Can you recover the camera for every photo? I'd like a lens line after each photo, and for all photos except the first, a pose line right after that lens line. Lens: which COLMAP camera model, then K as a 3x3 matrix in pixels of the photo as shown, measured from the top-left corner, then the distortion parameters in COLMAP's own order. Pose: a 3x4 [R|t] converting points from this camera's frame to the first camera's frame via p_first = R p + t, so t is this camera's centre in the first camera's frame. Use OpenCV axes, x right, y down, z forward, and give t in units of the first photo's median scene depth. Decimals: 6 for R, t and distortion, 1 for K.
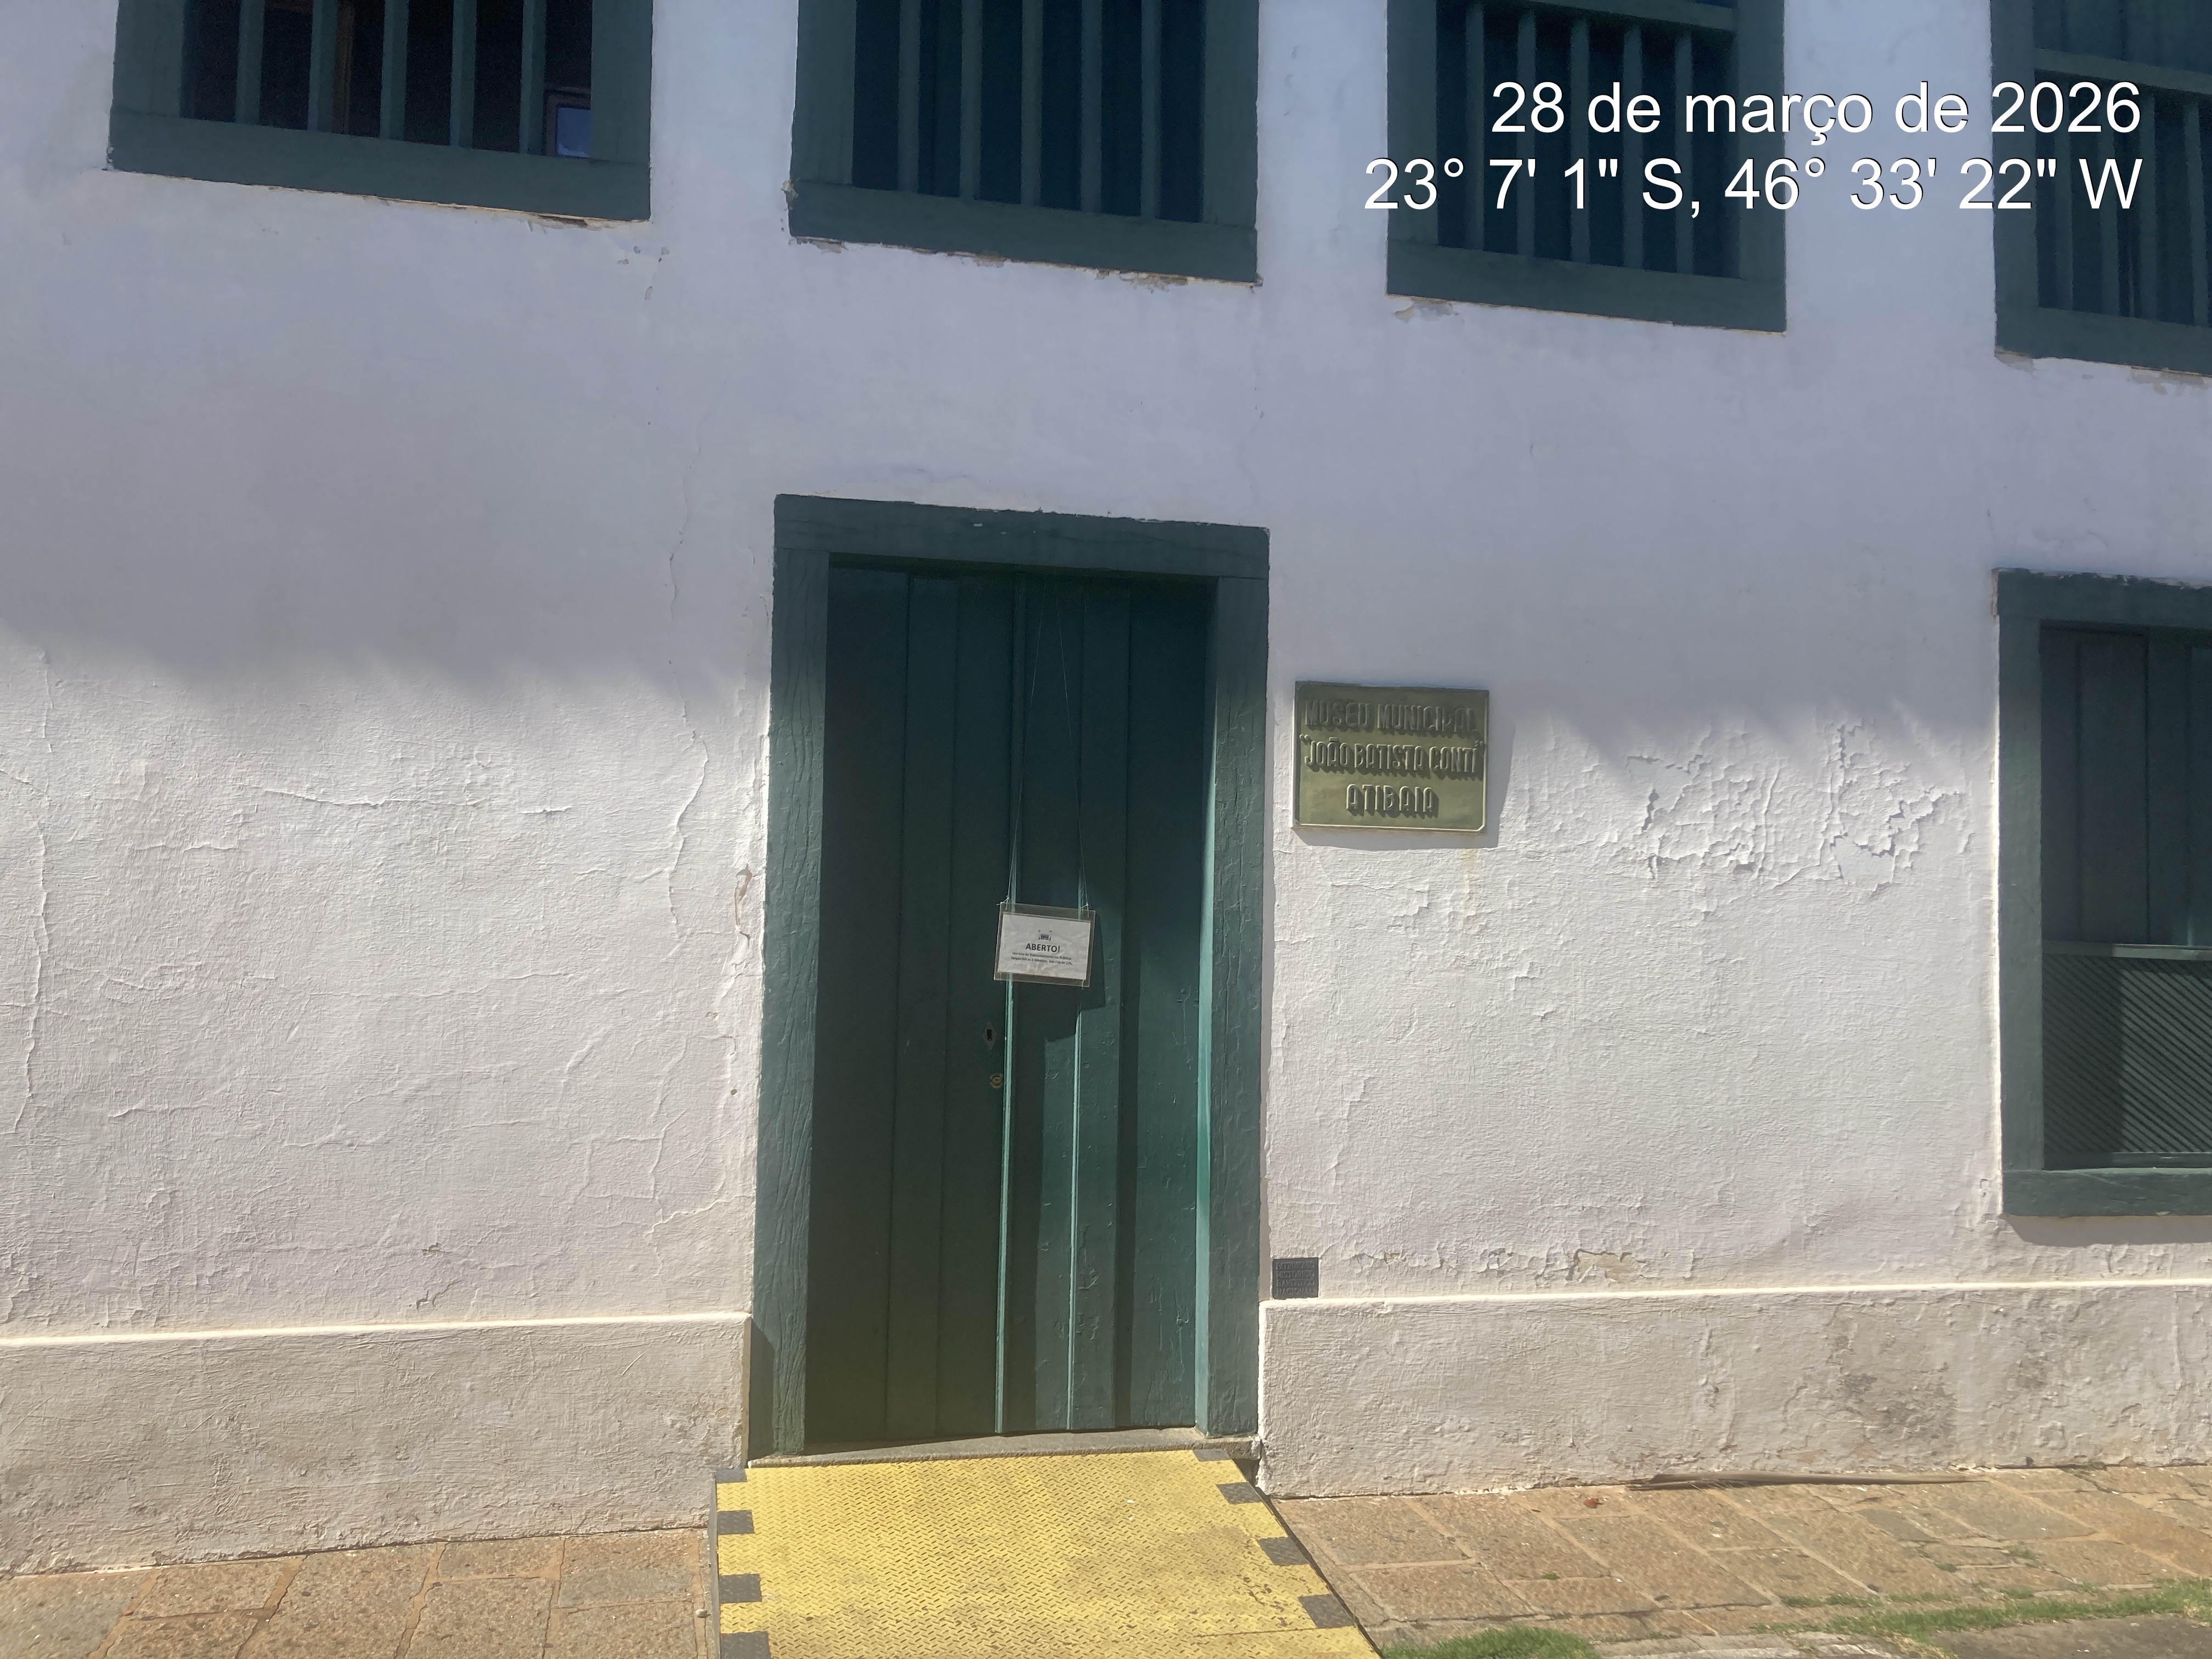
lens RADIAL K [[1846.6, 0, 1109.9], [0, 1846.6, 830.6], [0, 0, 1]] dist [0.043915, -0.048446]
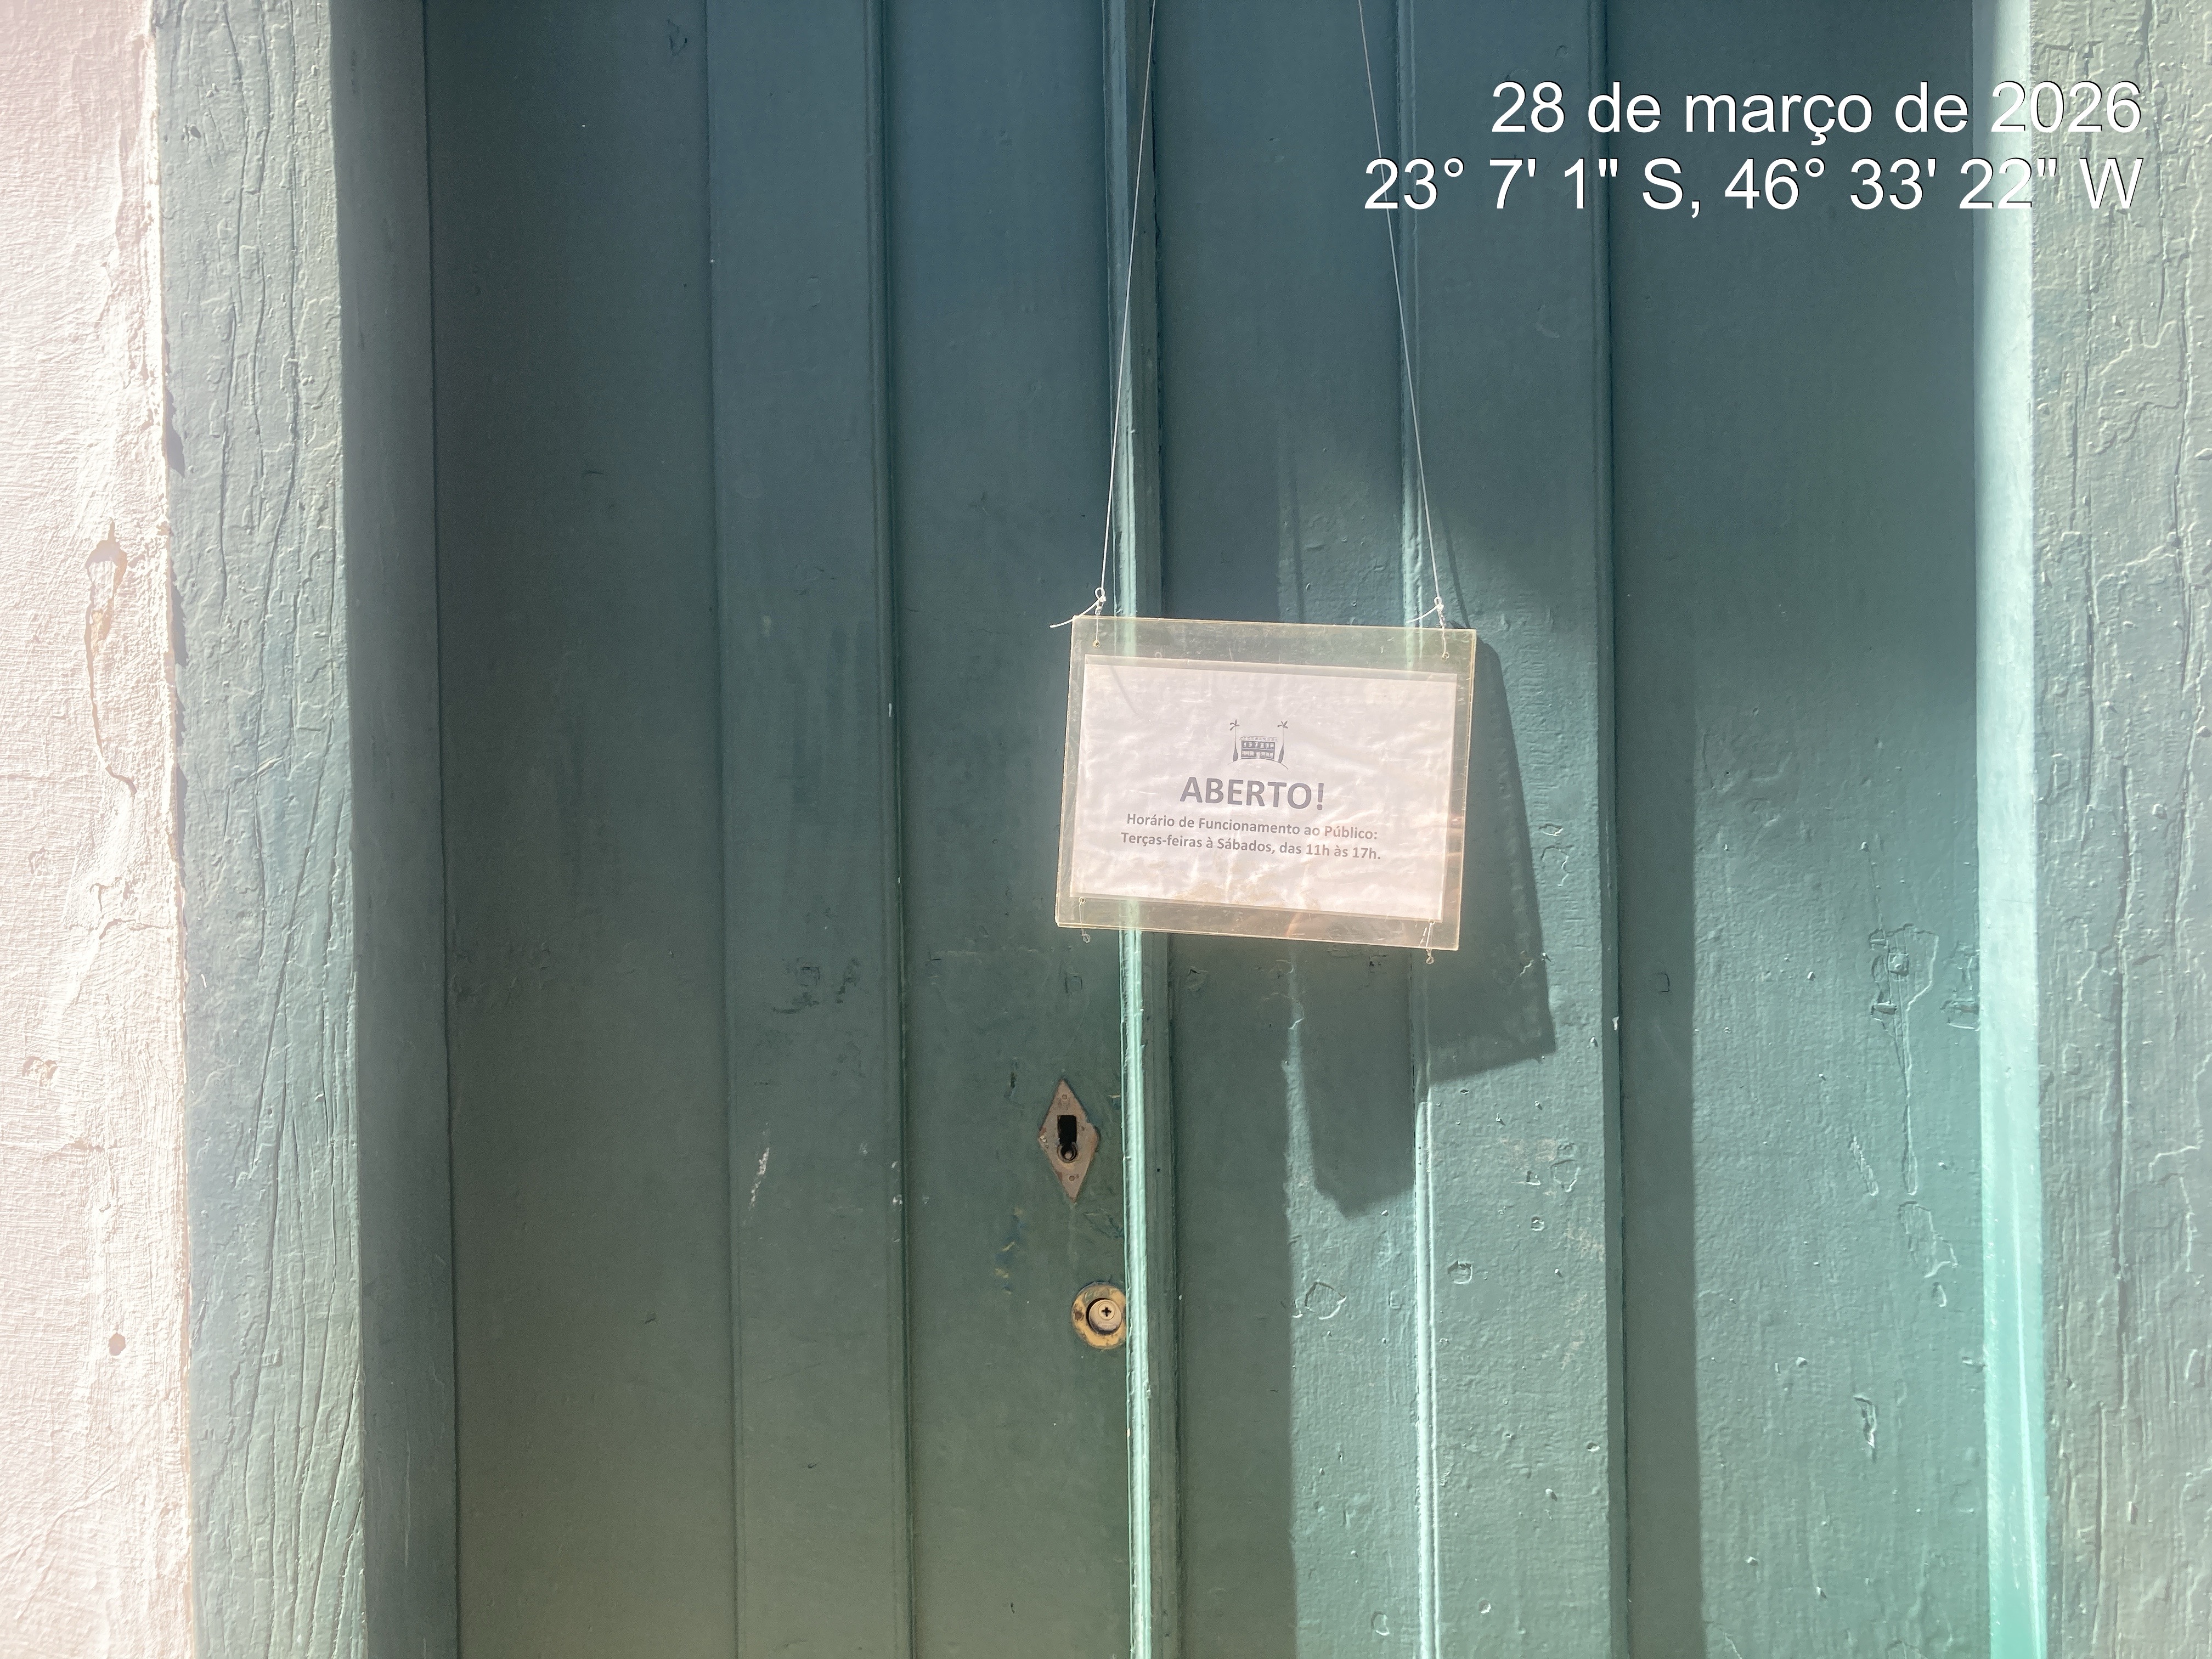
lens RADIAL K [[1846.6, 0, 1113.1], [0, 1846.6, 812.4], [0, 0, 1]] dist [0.043915, -0.048446]
pose [[0.906252, -0.026685, -0.421894, 0.049090], [0.055839, 0.996817, 0.056896, 0.050092], [0.419033, -0.075120, 0.904858, 0.756529]]
